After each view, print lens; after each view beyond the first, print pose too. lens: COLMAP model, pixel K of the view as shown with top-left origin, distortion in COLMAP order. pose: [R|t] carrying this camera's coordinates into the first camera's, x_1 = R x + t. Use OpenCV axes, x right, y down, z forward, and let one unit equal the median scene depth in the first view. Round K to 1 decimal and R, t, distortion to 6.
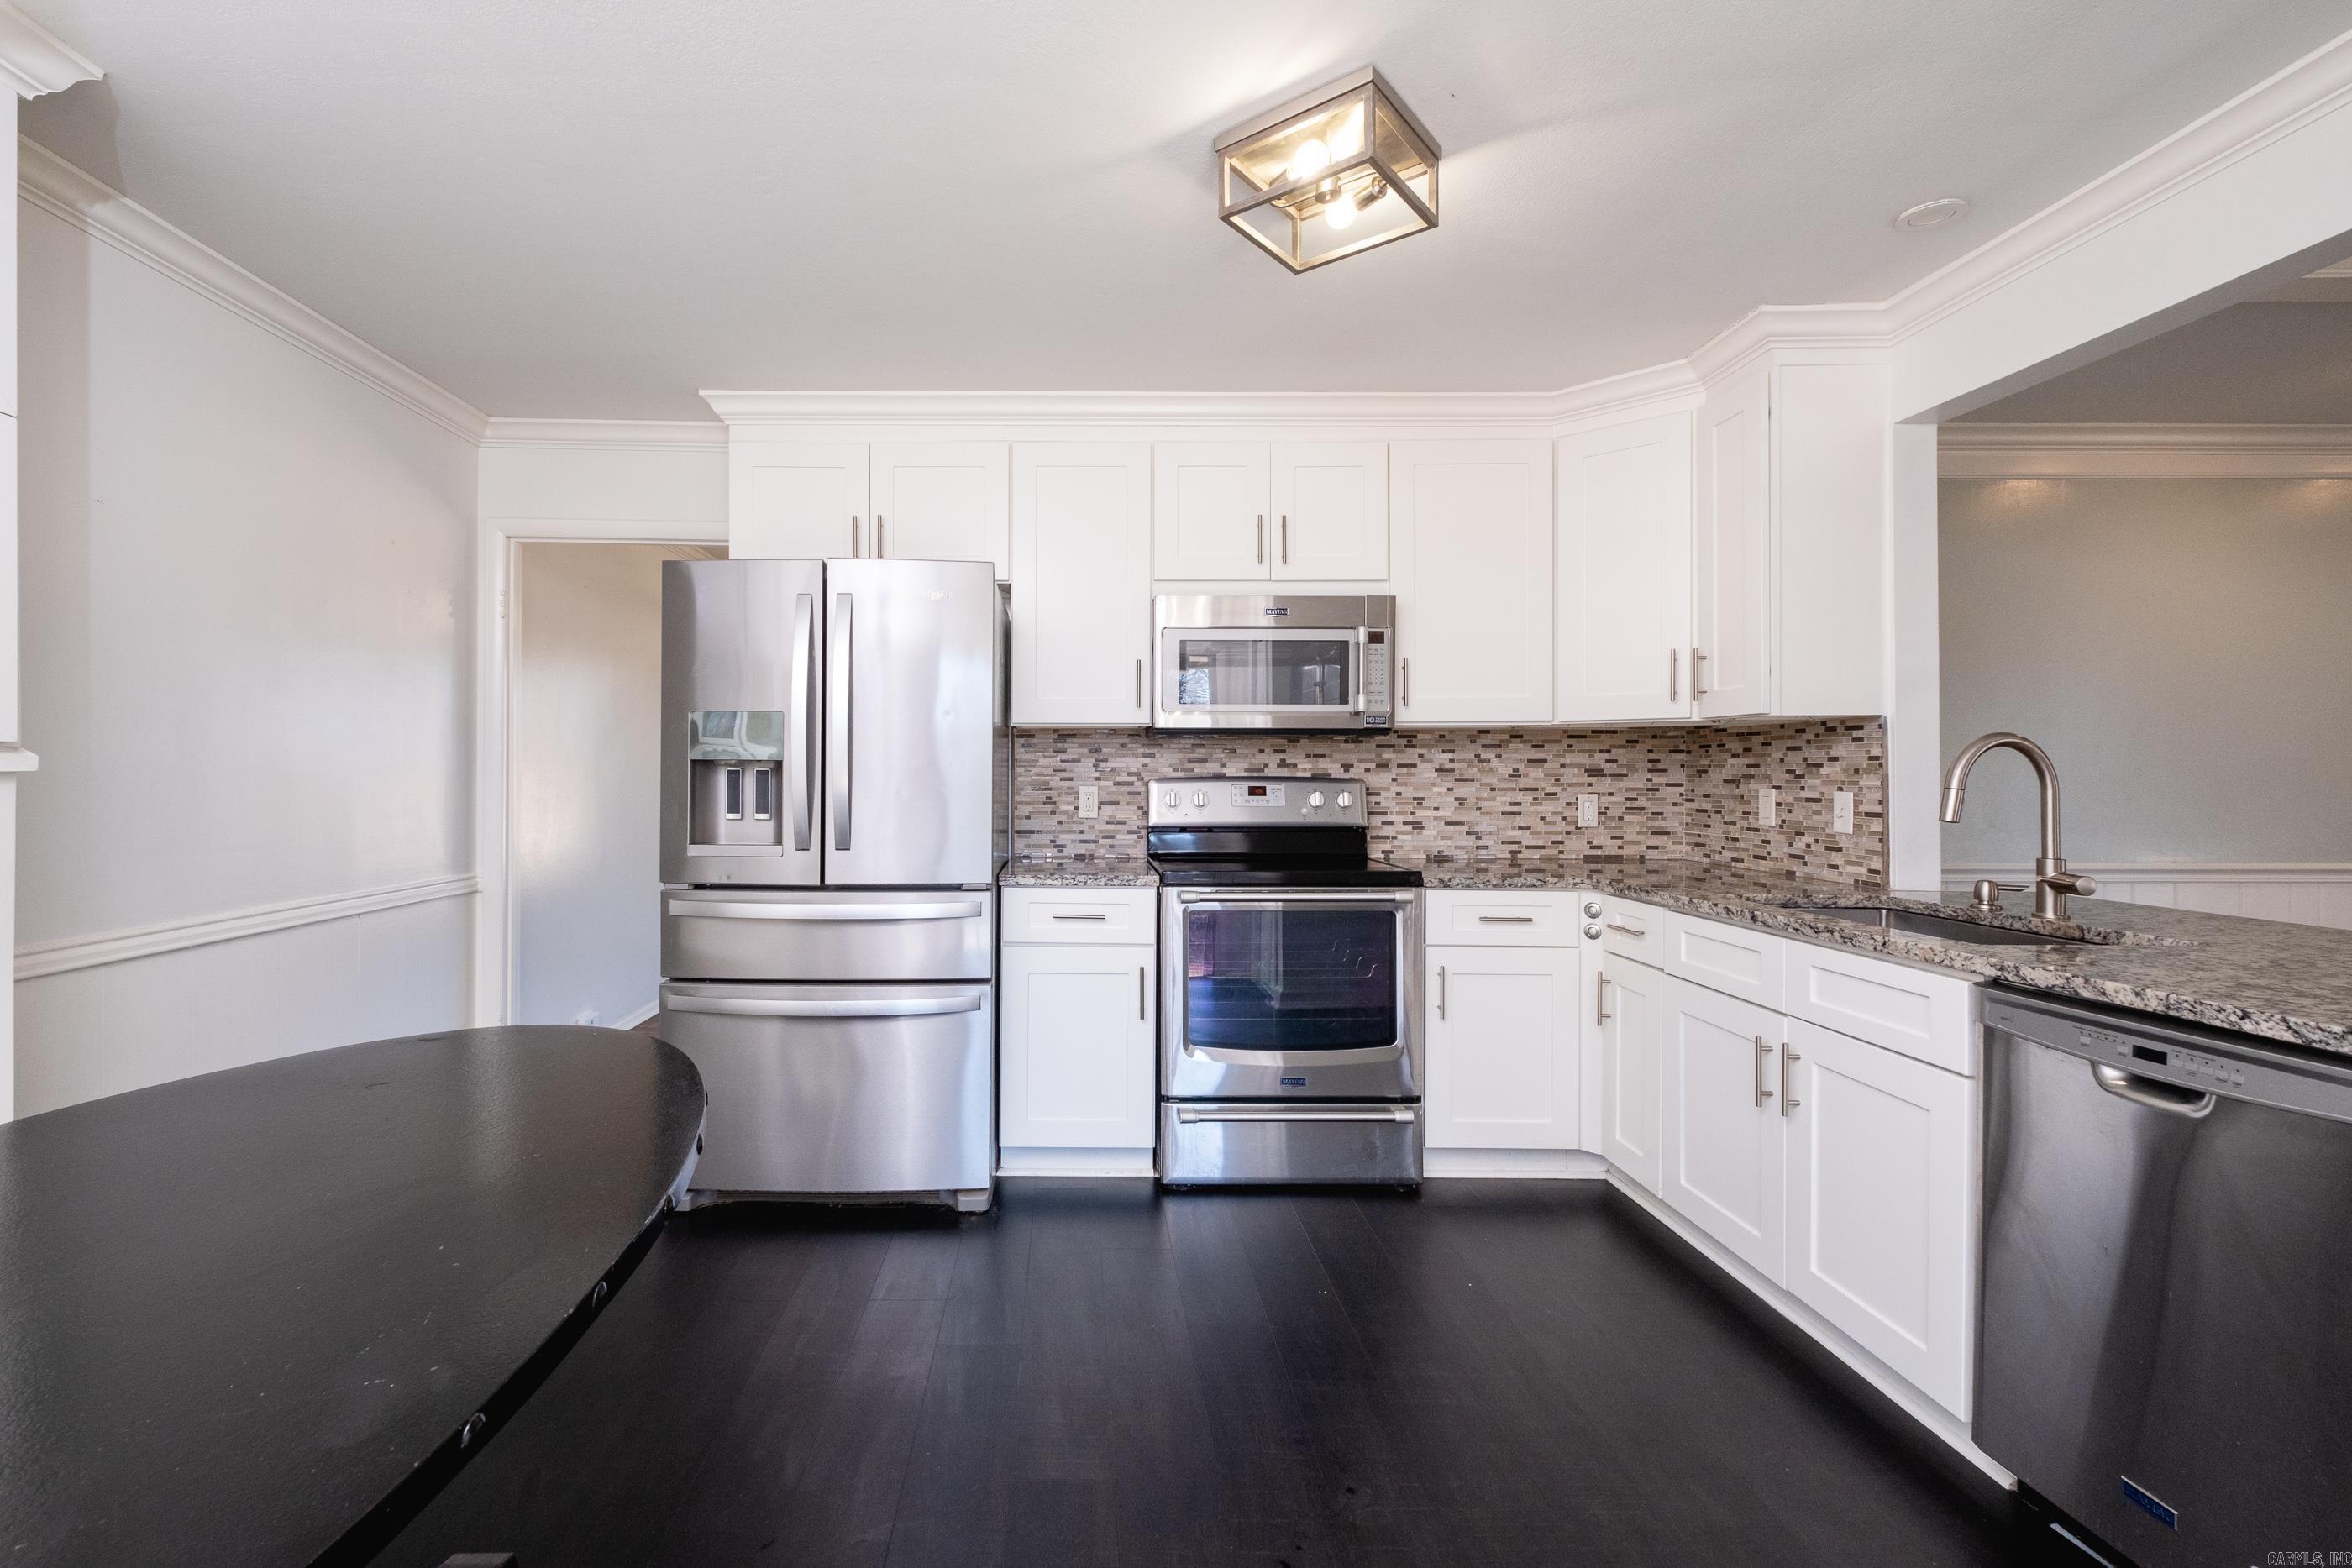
lens RADIAL K [[1104.6, 0, 1072.1], [0, 1104.6, 767.1], [0, 0, 1]] dist [0.002833, -0.000408]
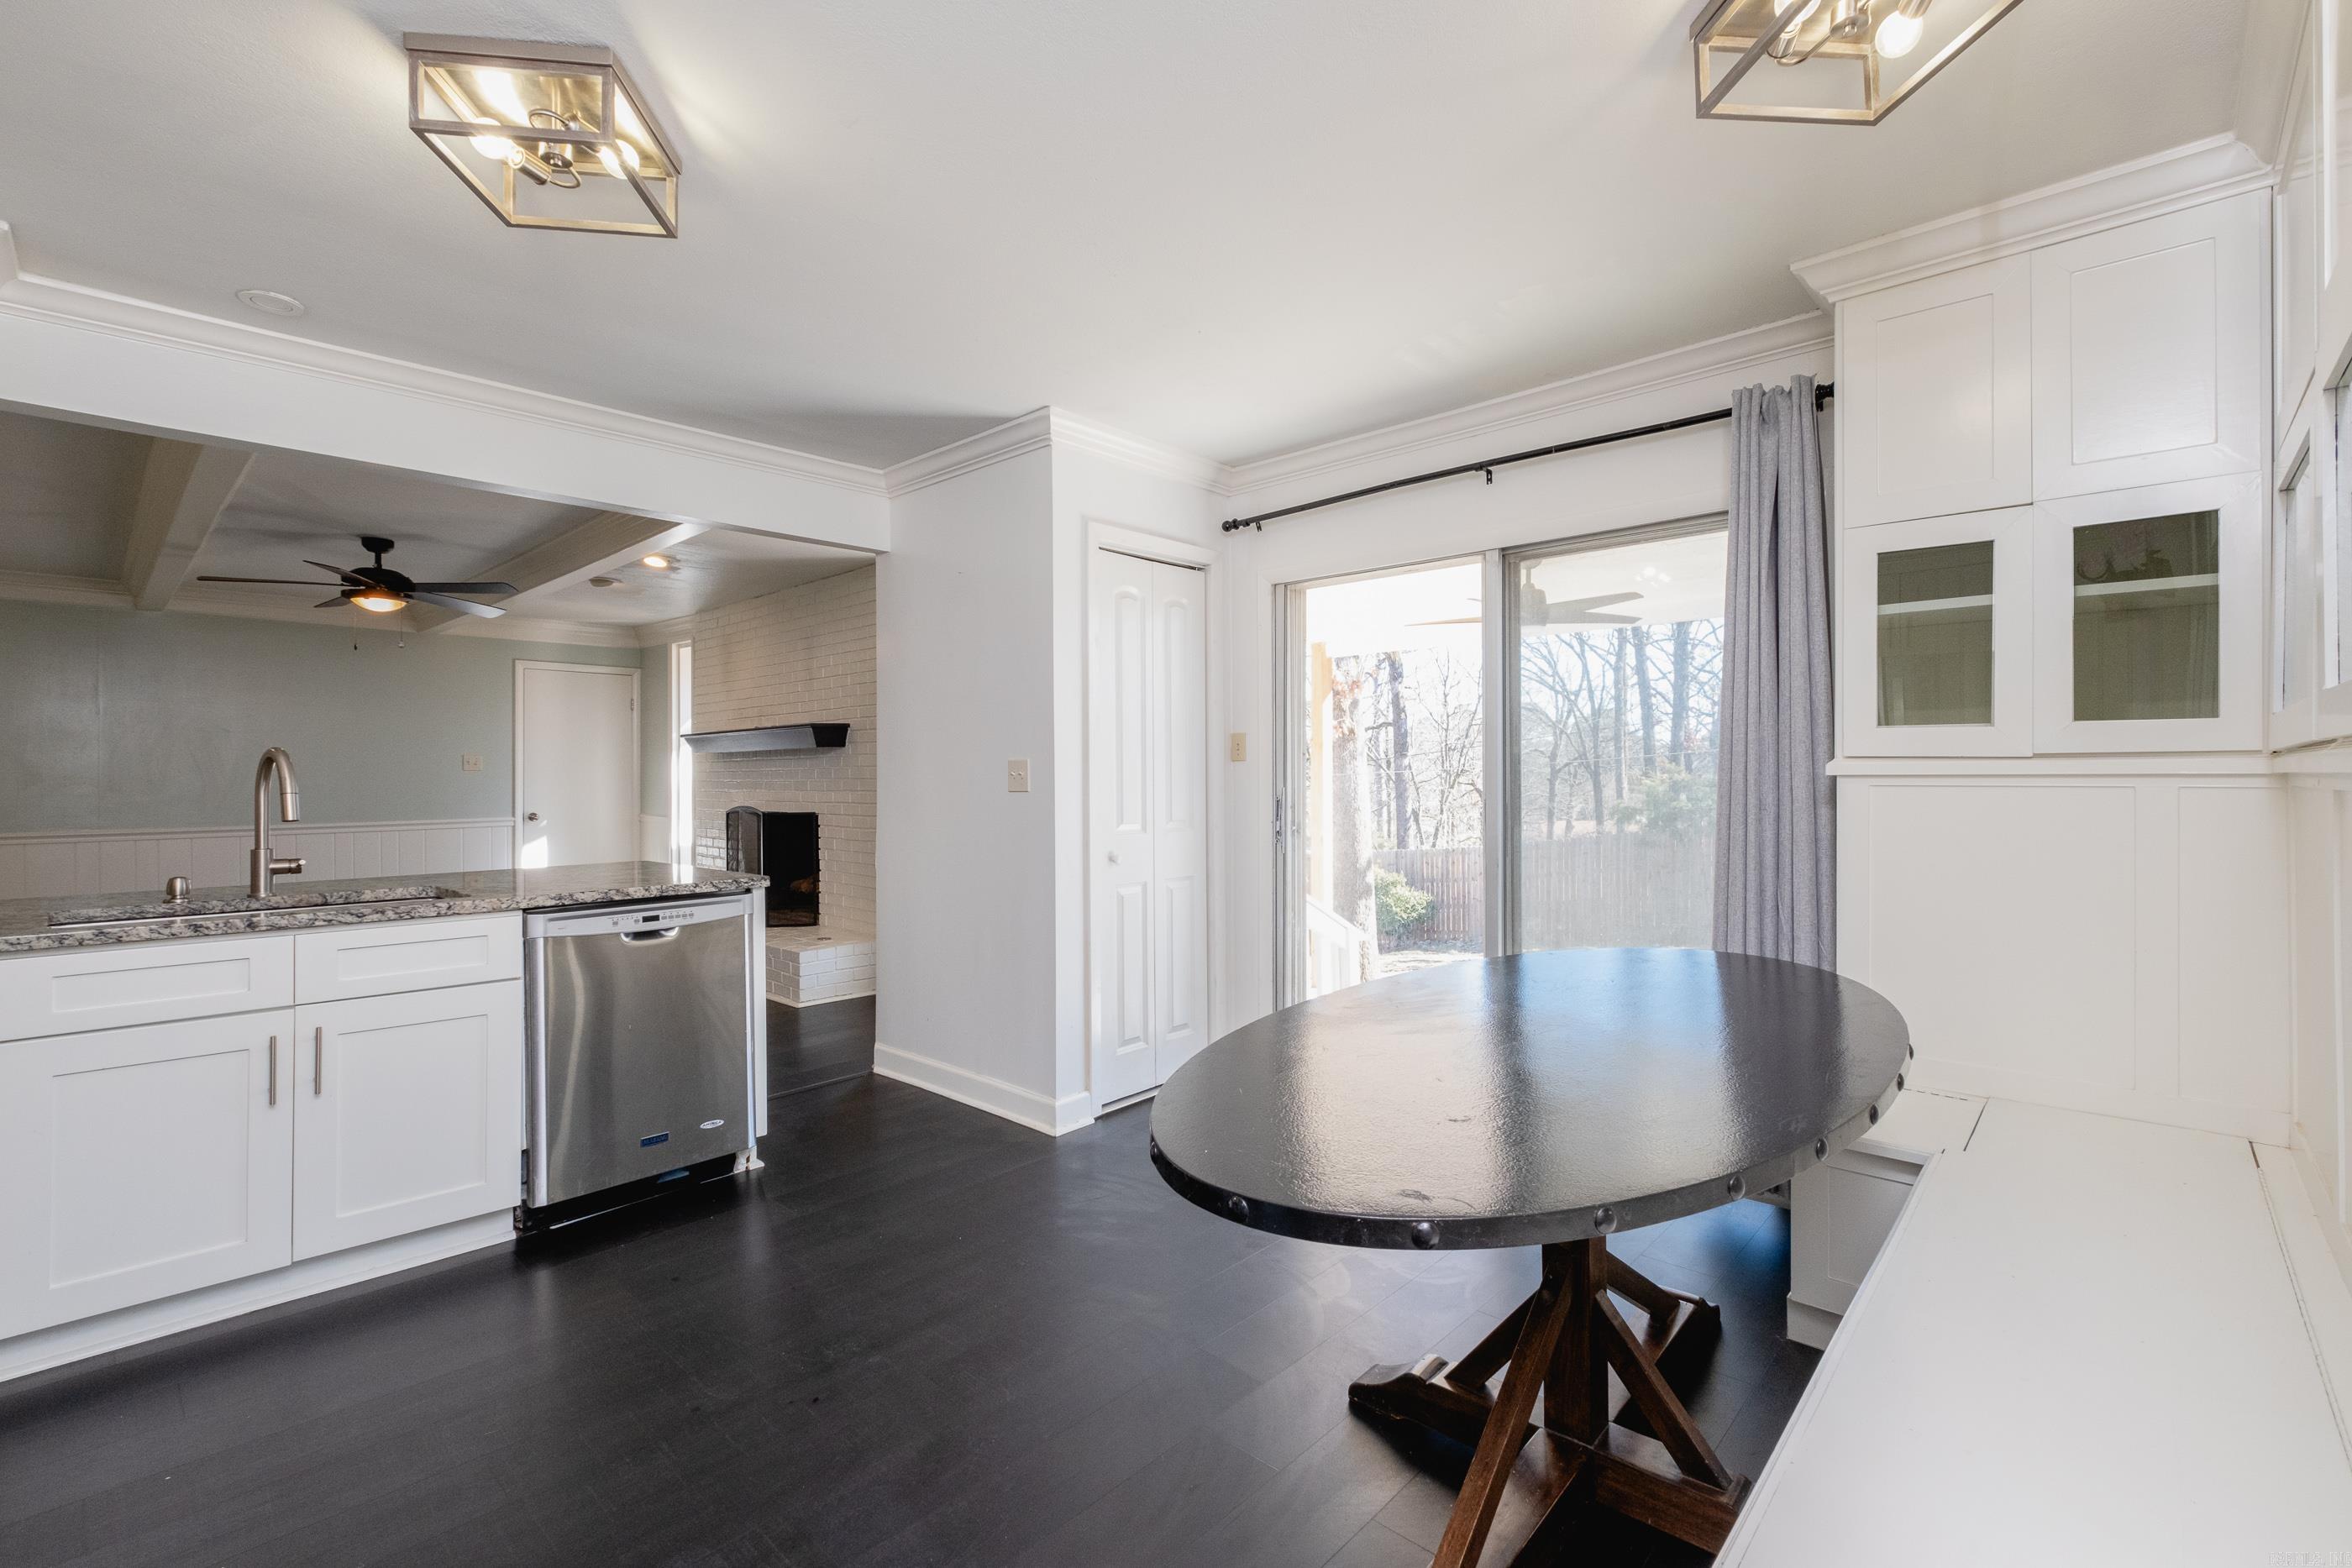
lens RADIAL K [[1009.3, 0, 1191.9], [0, 1009.3, 767.9], [0, 0, 1]] dist [0.000278, -0.001842]
pose [[-0.757959, 0.006957, 0.652265, -0.427208], [0.000673, 0.999951, -0.009884, 0.002243], [-0.652302, -0.007053, -0.757927, 0.772029]]
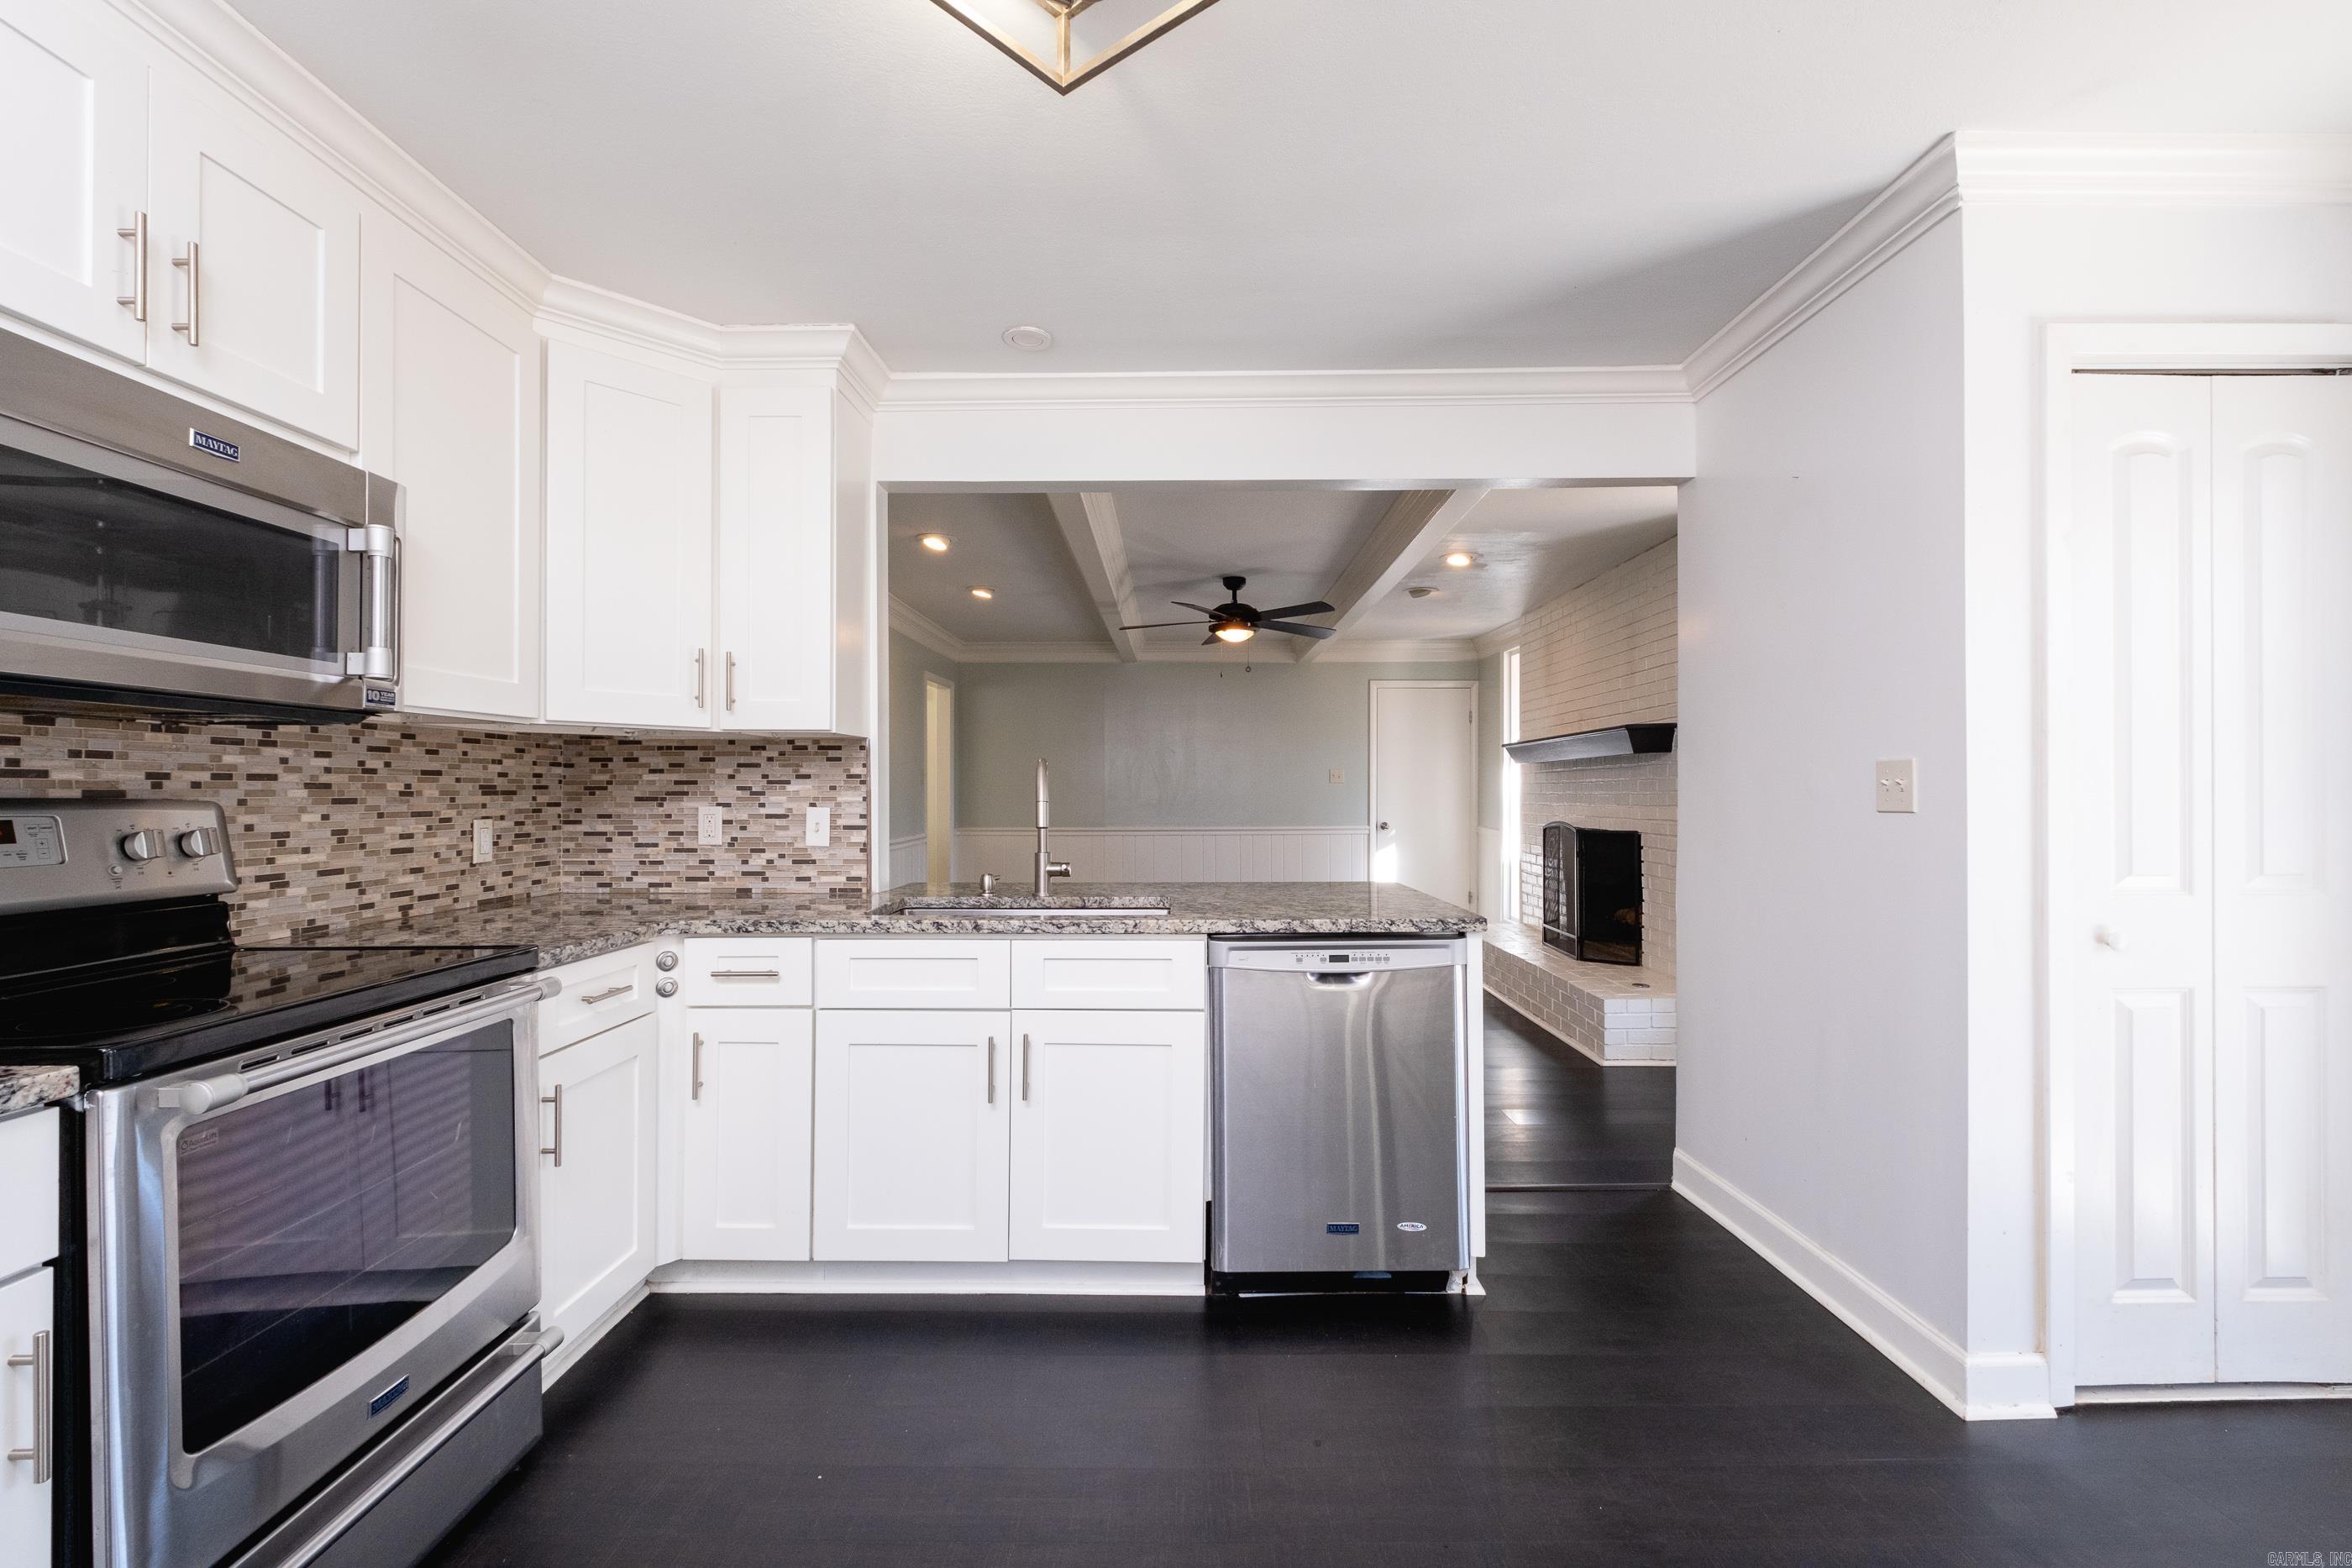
lens RADIAL K [[1009.3, 0, 1180.6], [0, 1009.3, 789.8], [0, 0, 1]] dist [0.000278, -0.001842]
pose [[-0.023058, 0.000637, 0.999734, -0.234566], [-0.003046, 0.999995, -0.000707, 0.004171], [-0.999729, -0.003062, -0.023056, 0.562845]]
